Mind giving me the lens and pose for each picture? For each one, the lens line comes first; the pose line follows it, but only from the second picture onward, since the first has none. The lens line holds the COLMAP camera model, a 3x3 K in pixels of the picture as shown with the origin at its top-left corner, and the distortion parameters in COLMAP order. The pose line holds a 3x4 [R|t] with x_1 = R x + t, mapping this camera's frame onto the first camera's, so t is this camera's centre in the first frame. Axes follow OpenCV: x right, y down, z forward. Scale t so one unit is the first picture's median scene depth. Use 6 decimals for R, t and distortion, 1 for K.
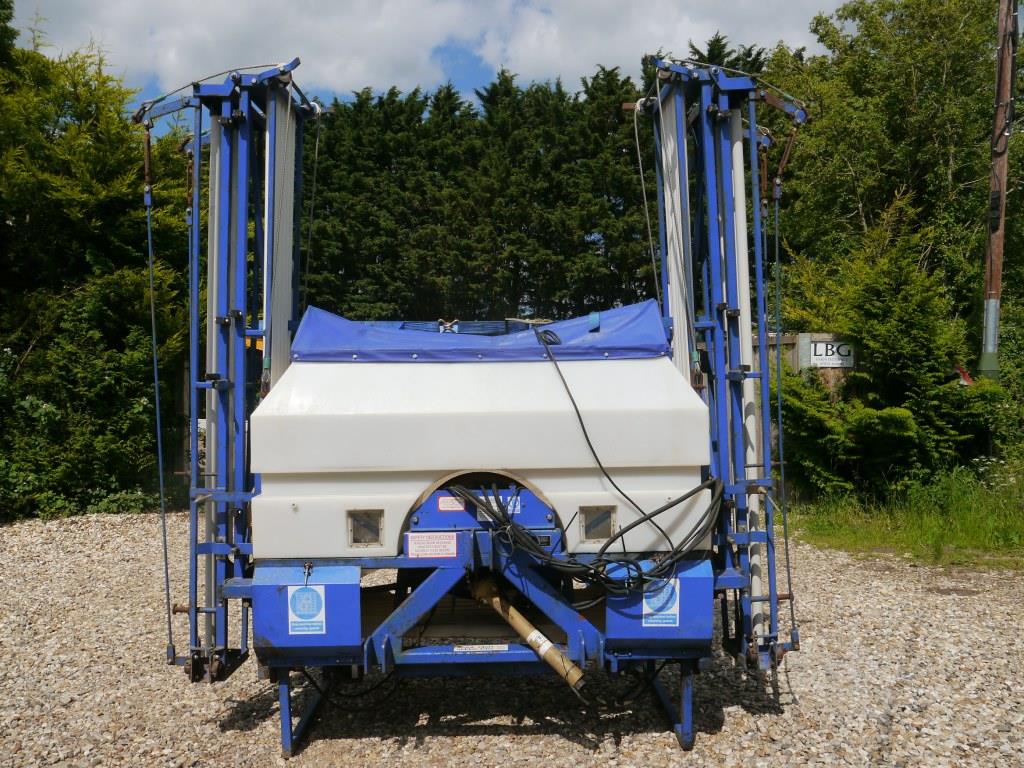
lens RADIAL K [[863.0, 0, 511.9], [0, 863.0, 387.3], [0, 0, 1]] dist [-0.019648, -0.002956]
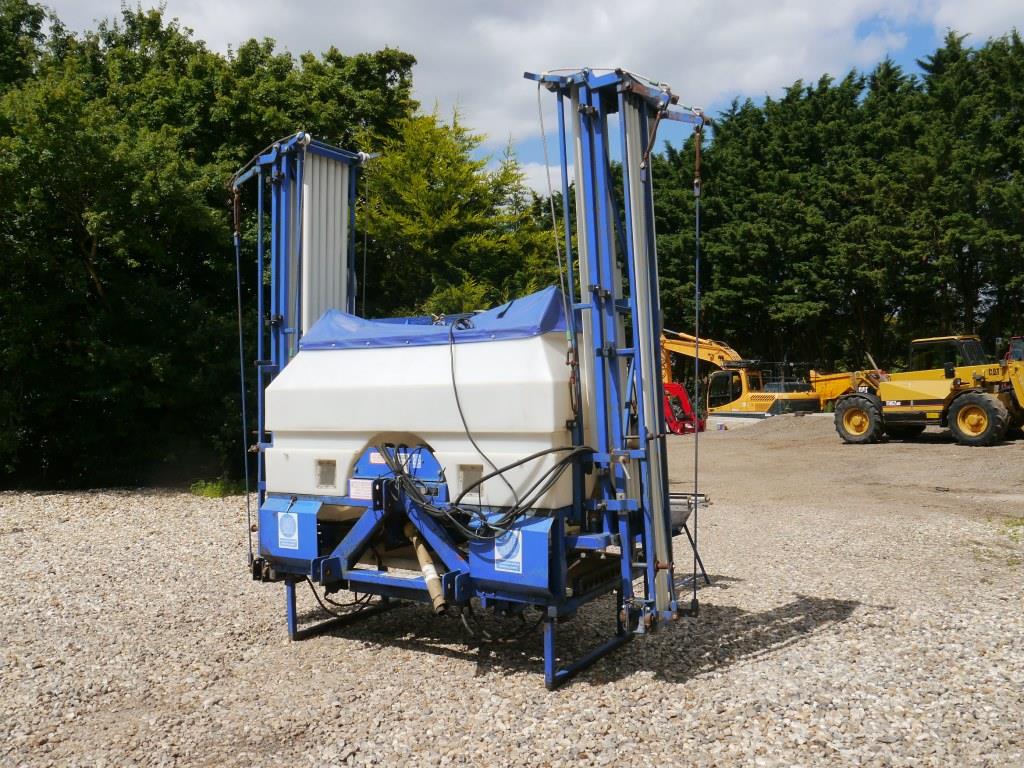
lens RADIAL K [[877.1, 0, 512.1], [0, 877.1, 385.3], [0, 0, 1]] dist [0.004154, -0.044786]
pose [[0.836096, -0.007351, -0.548533, 0.111262], [0.001120, 0.999931, -0.011693, 0.005924], [0.548581, 0.009162, 0.836047, 0.003523]]
